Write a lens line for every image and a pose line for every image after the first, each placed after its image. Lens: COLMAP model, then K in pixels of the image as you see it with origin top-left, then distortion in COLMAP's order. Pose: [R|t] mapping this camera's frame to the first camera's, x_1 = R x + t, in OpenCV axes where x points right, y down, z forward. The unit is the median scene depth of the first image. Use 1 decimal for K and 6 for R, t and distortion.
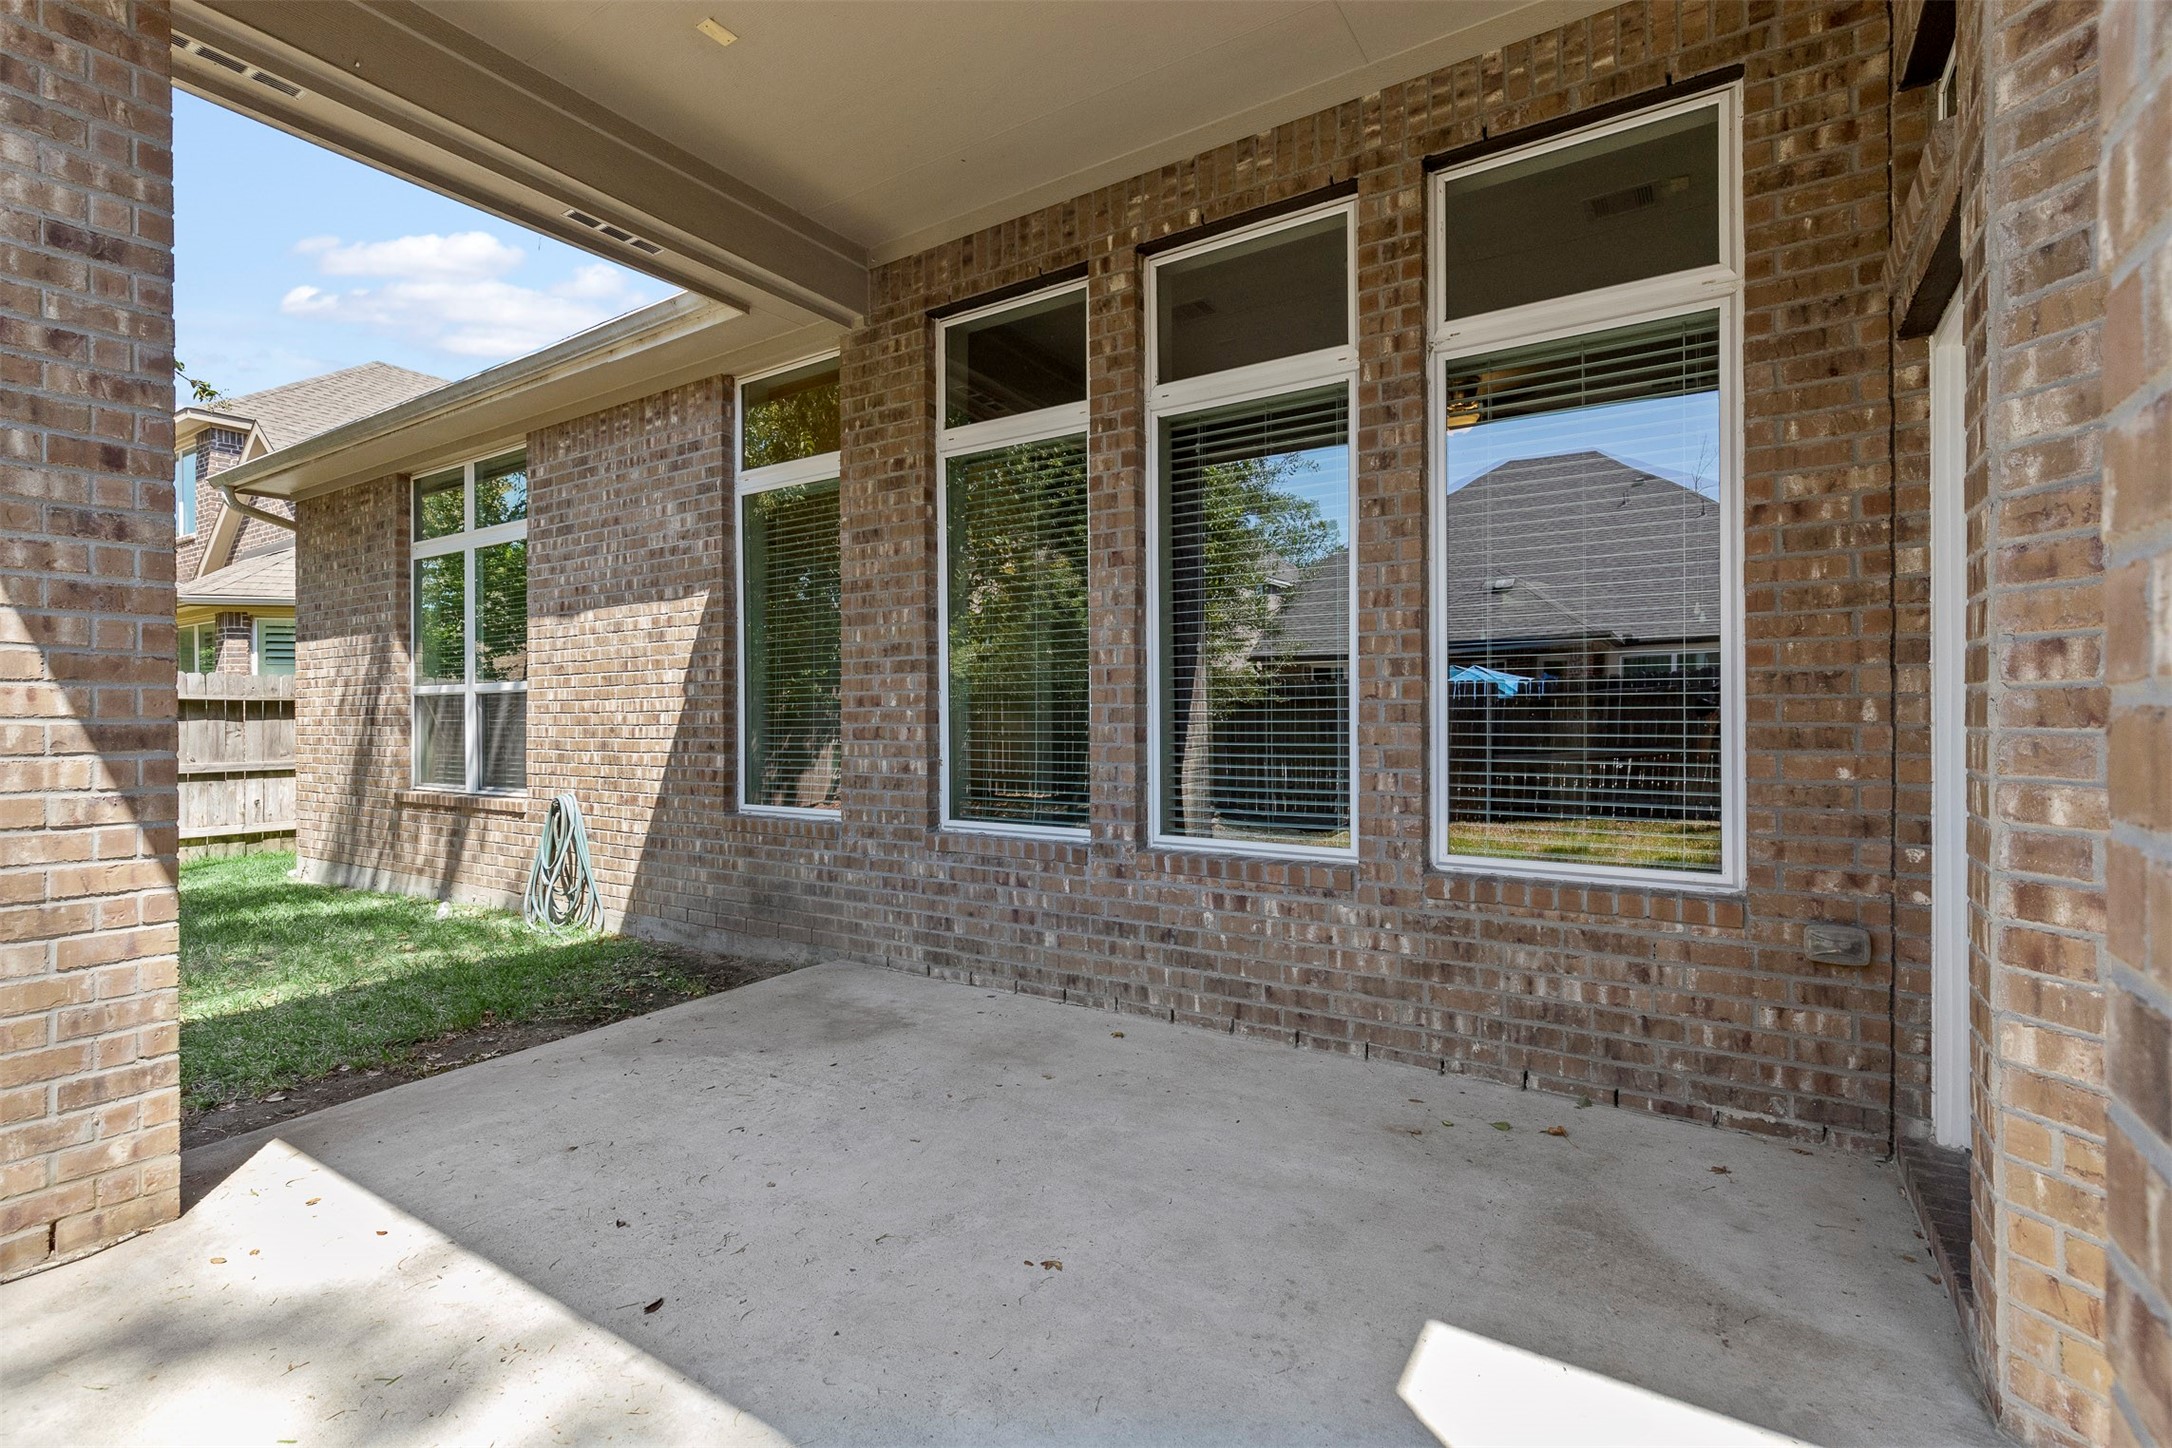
lens RADIAL K [[981.1, 0, 1079.5], [0, 981.1, 716.4], [0, 0, 1]] dist [0.010522, -0.002048]
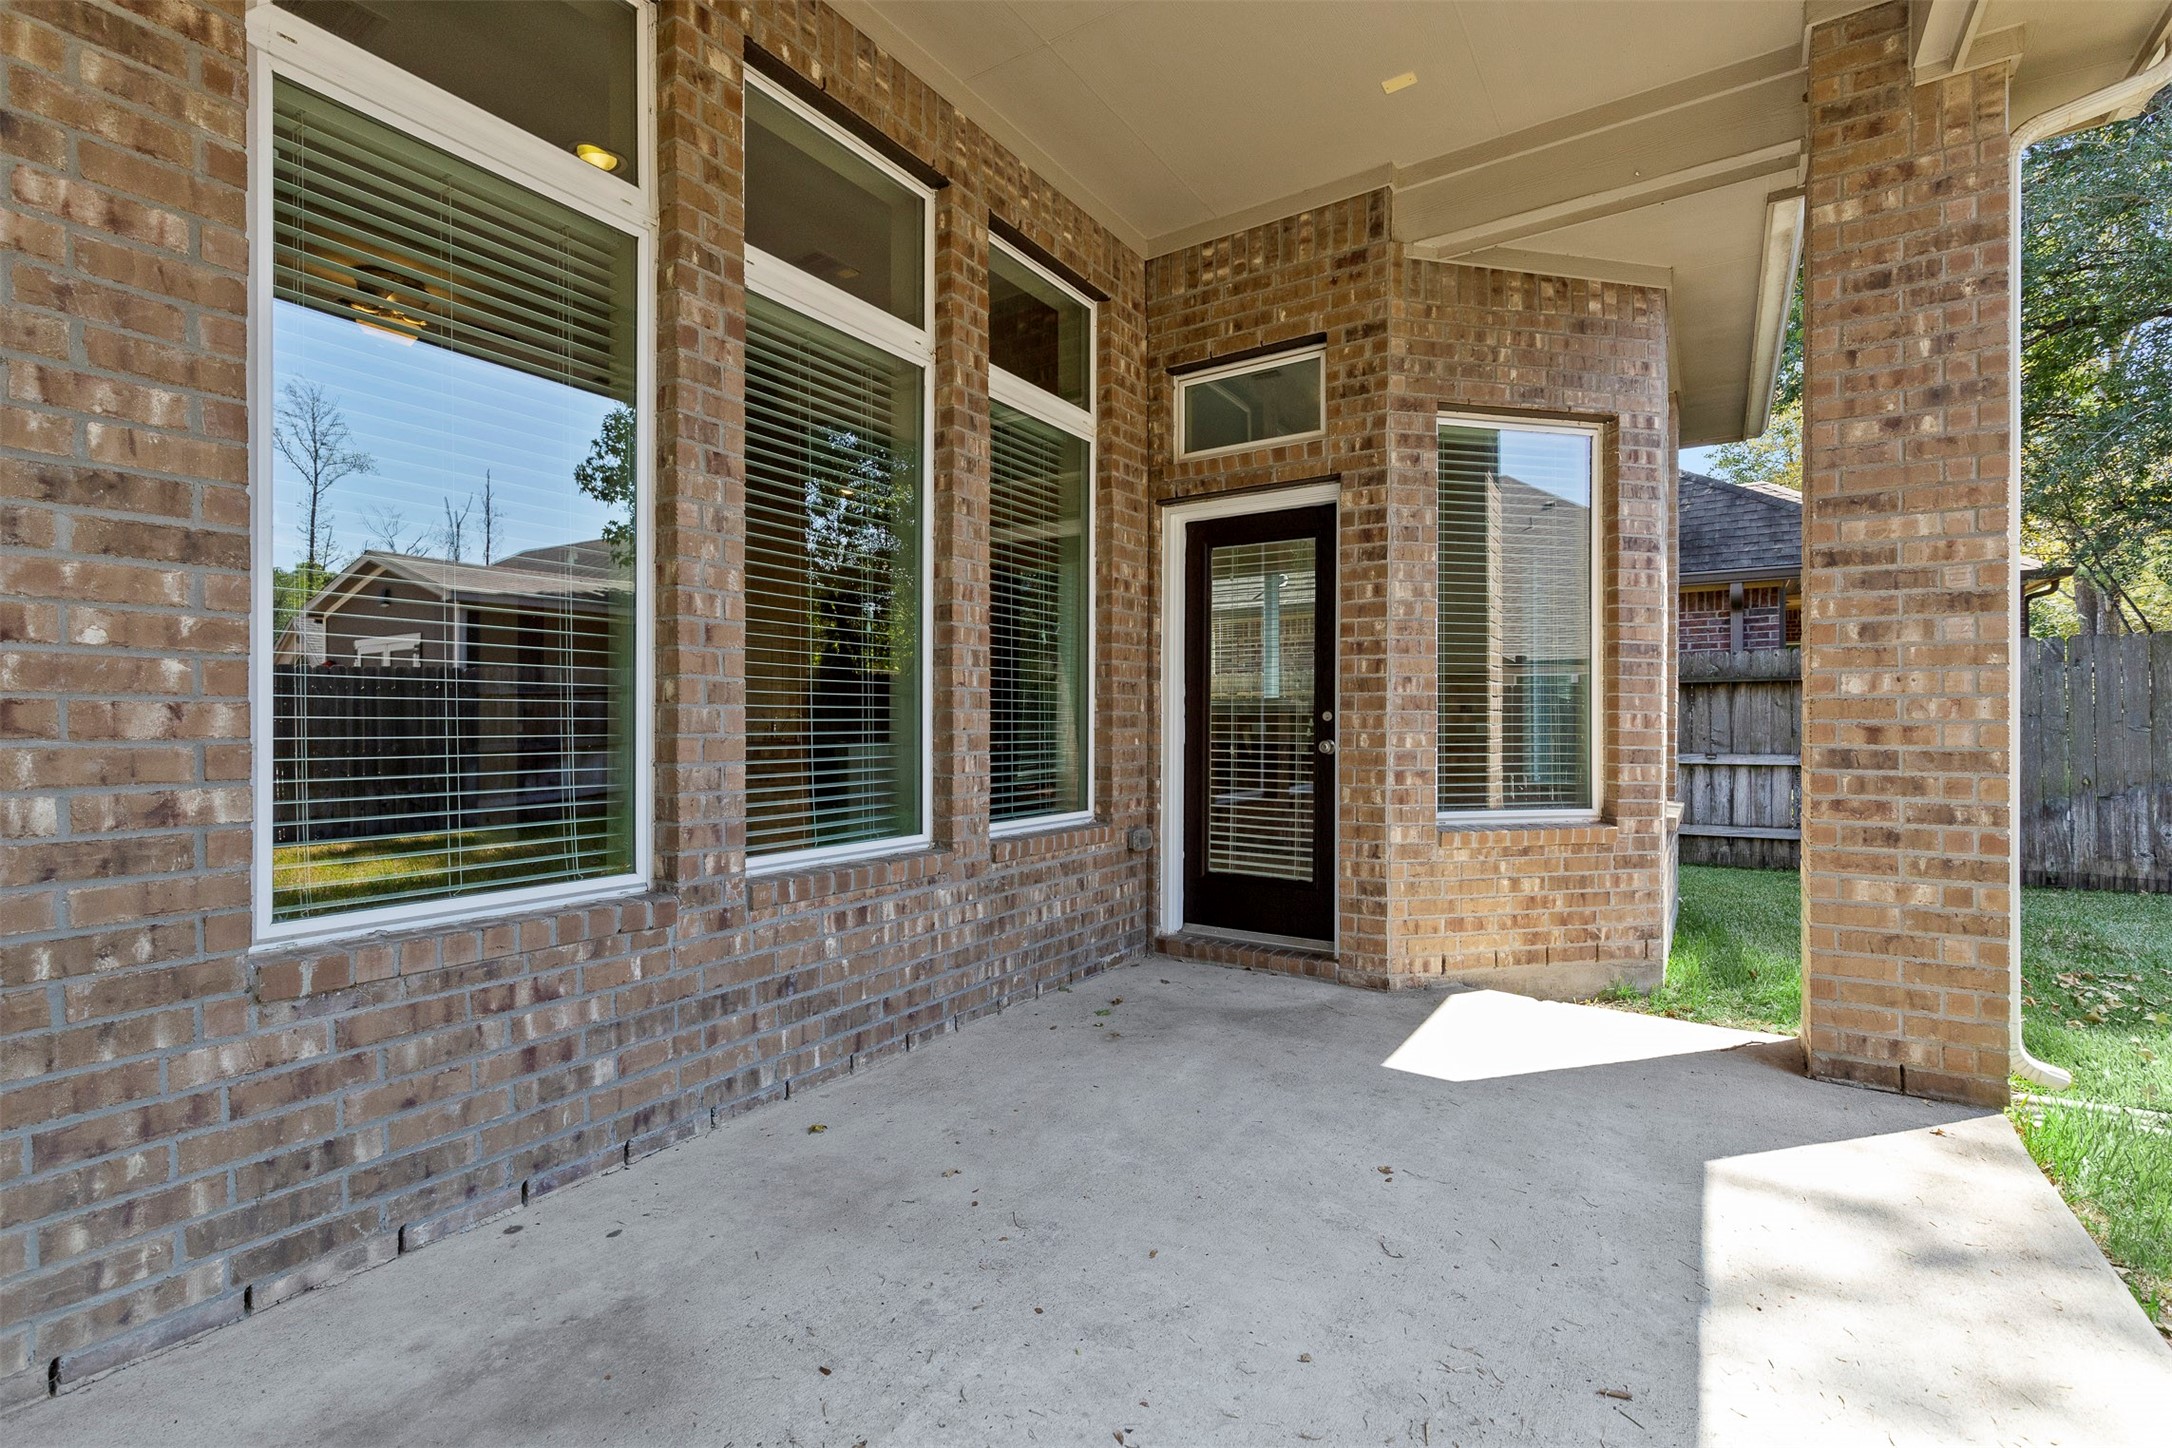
lens RADIAL K [[981.1, 0, 1078.7], [0, 981.1, 726.2], [0, 0, 1]] dist [0.010522, -0.002048]
pose [[-0.003408, 0.001659, 0.999993, -0.571874], [-0.000852, 0.999998, -0.001662, 0.020288], [-0.999994, -0.000858, -0.003406, 0.662266]]
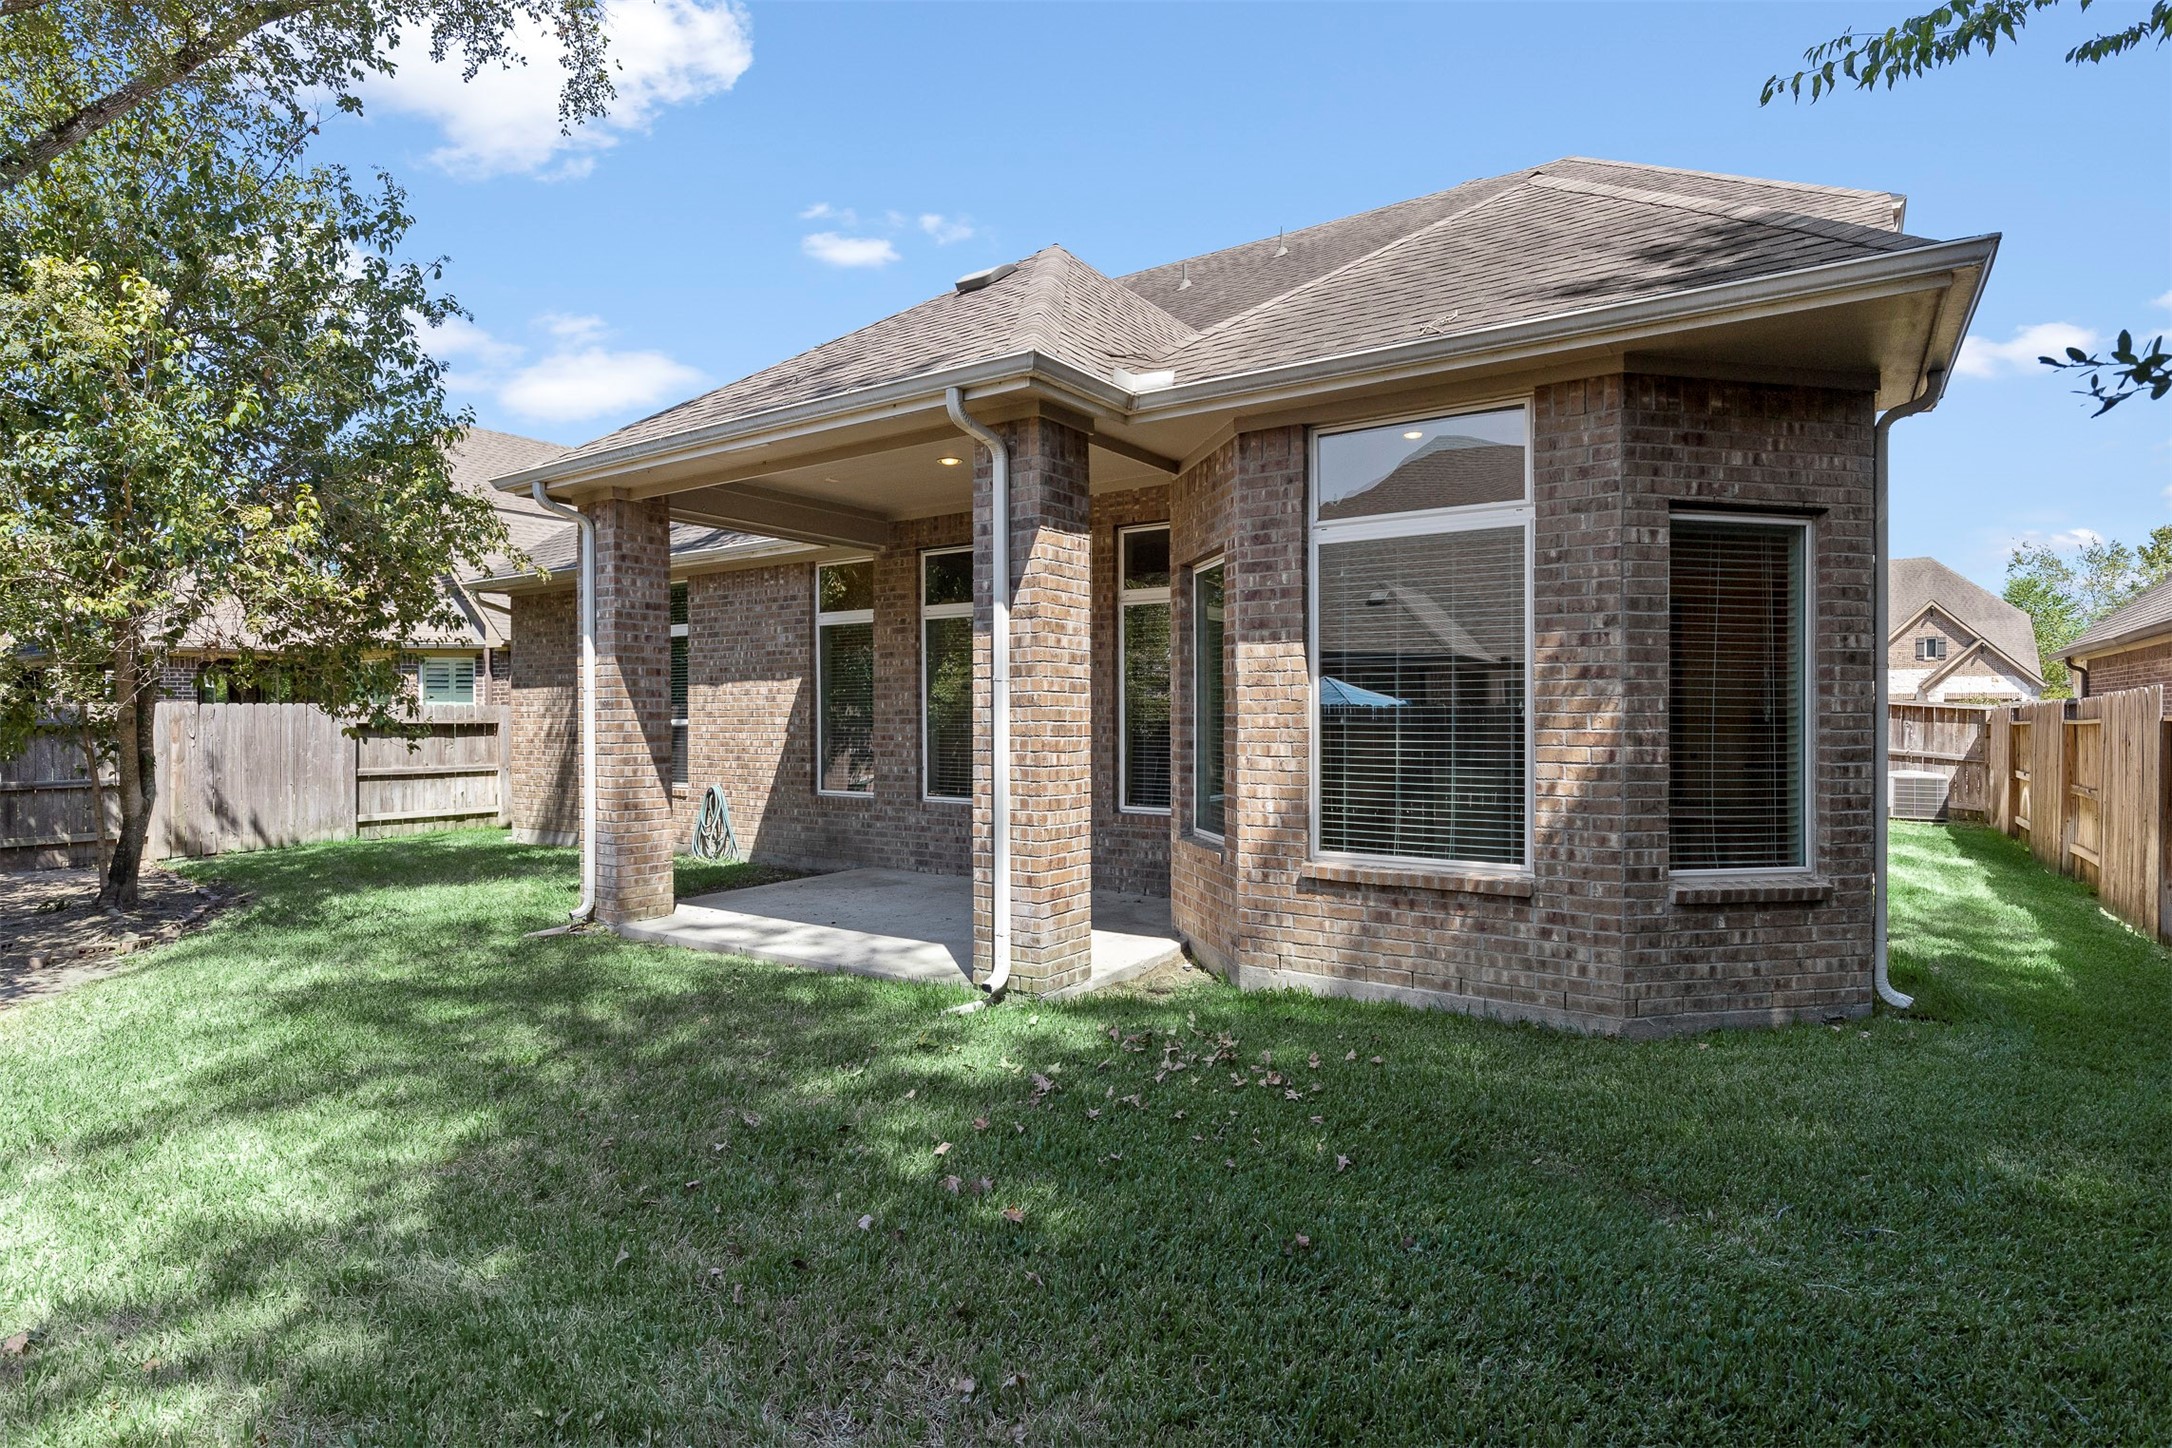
lens RADIAL K [[1114.9, 0, 1084.6], [0, 1114.9, 722.8], [0, 0, 1]] dist [-0.001895, -0.000211]
pose [[0.999832, 0.001969, -0.018249, 0.241631], [-0.001840, 0.999973, 0.007078, -0.065700], [0.018263, -0.007044, 0.999808, -1.340652]]
